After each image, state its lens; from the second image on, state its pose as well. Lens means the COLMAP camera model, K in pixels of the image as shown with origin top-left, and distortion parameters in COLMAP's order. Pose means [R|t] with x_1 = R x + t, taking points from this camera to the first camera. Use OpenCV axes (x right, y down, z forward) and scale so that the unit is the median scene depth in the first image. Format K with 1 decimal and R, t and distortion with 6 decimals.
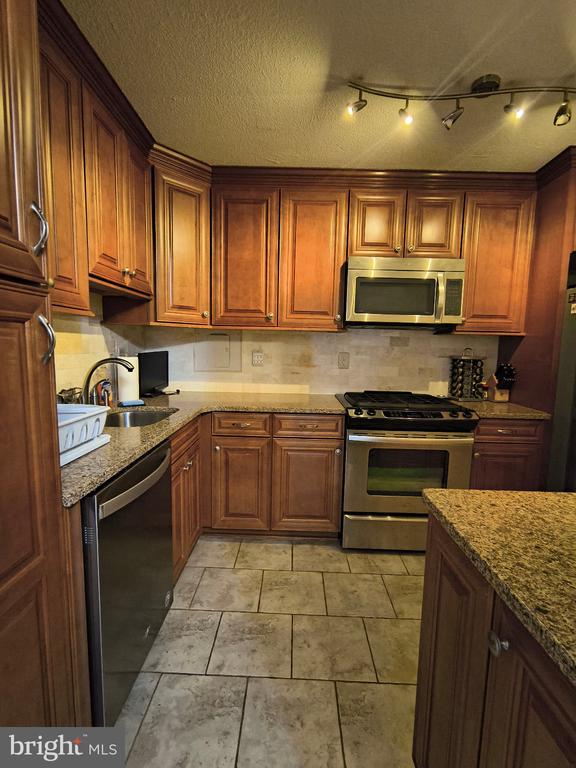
lens RADIAL K [[356.3, 0, 289.4], [0, 356.3, 383.2], [0, 0, 1]] dist [-0.004287, 0.000831]
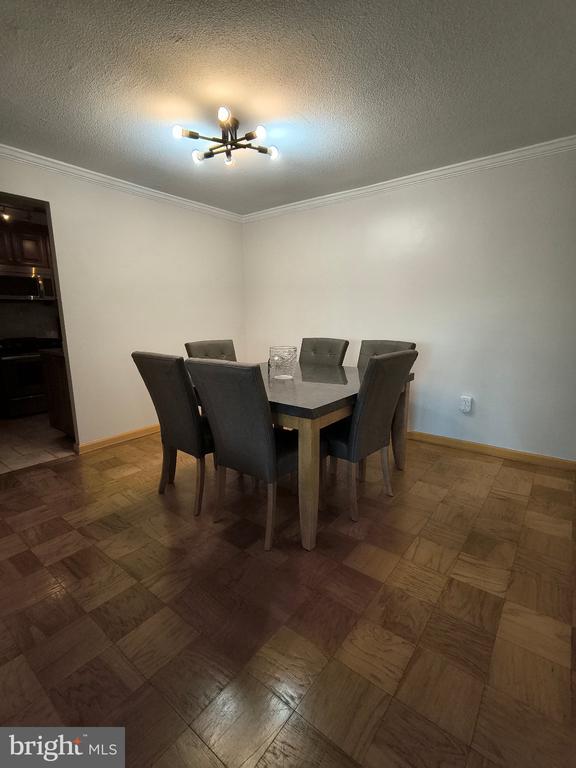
lens RADIAL K [[356.3, 0, 289.3], [0, 356.3, 383.4], [0, 0, 1]] dist [-0.004287, 0.000831]
pose [[0.594185, -0.173540, 0.785384, -0.427604], [0.104941, 0.984827, 0.138216, 0.169341], [-0.797453, 0.000293, 0.603381, -1.365427]]
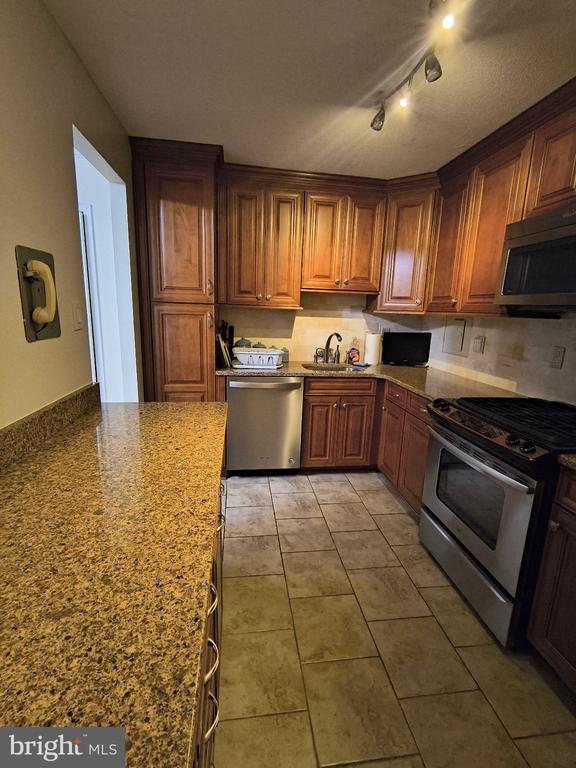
lens RADIAL K [[356.3, 0, 289.8], [0, 356.3, 383.5], [0, 0, 1]] dist [-0.004287, 0.000831]
pose [[0.159332, 0.183525, -0.970016, 0.962653], [-0.137695, 0.977096, 0.162247, -0.065753], [0.977575, 0.107715, 0.180953, 0.415983]]
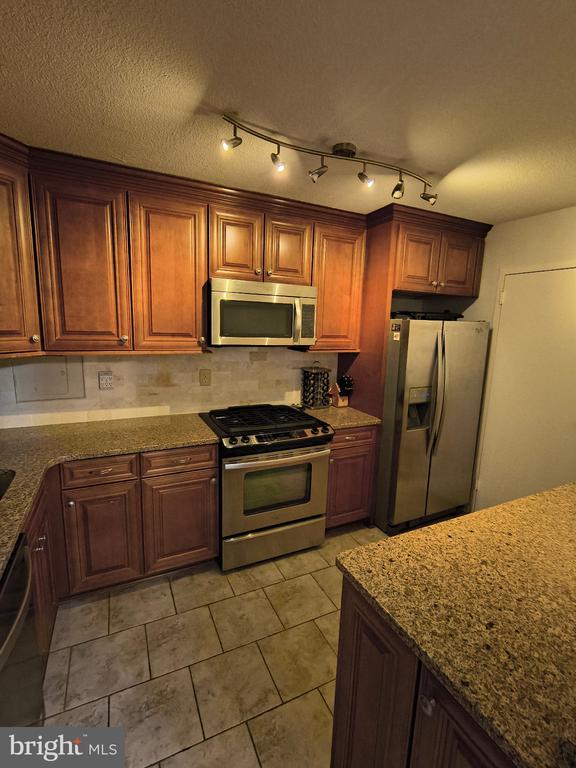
lens RADIAL K [[356.3, 0, 289.7], [0, 356.3, 383.2], [0, 0, 1]] dist [-0.004287, 0.000831]
pose [[0.891771, -0.069537, 0.447112, -0.096252], [0.035893, 0.995878, 0.083296, -0.148789], [-0.451061, -0.058233, 0.890591, 0.036882]]
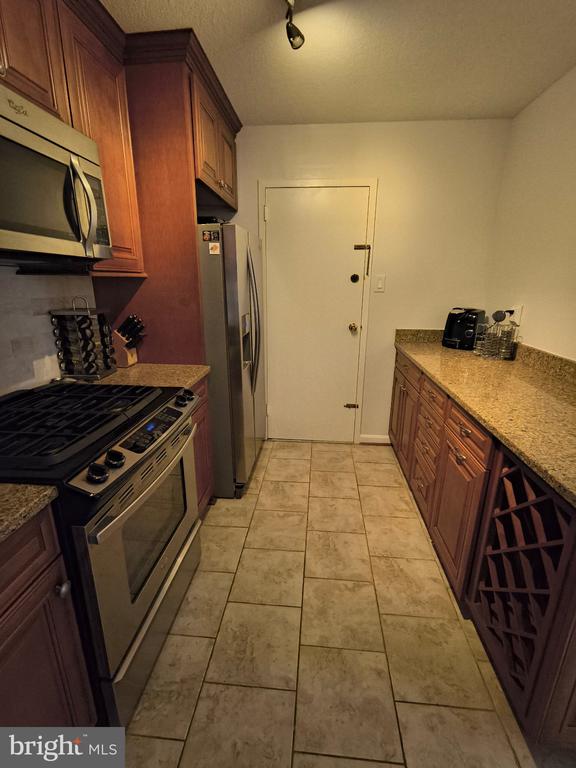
lens RADIAL K [[356.3, 0, 288.6], [0, 356.3, 383.9], [0, 0, 1]] dist [-0.004287, 0.000831]
pose [[0.070509, -0.301457, 0.950869, -0.151997], [0.101095, 0.950493, 0.293841, -0.116637], [-0.992375, 0.075409, 0.097495, 0.675739]]
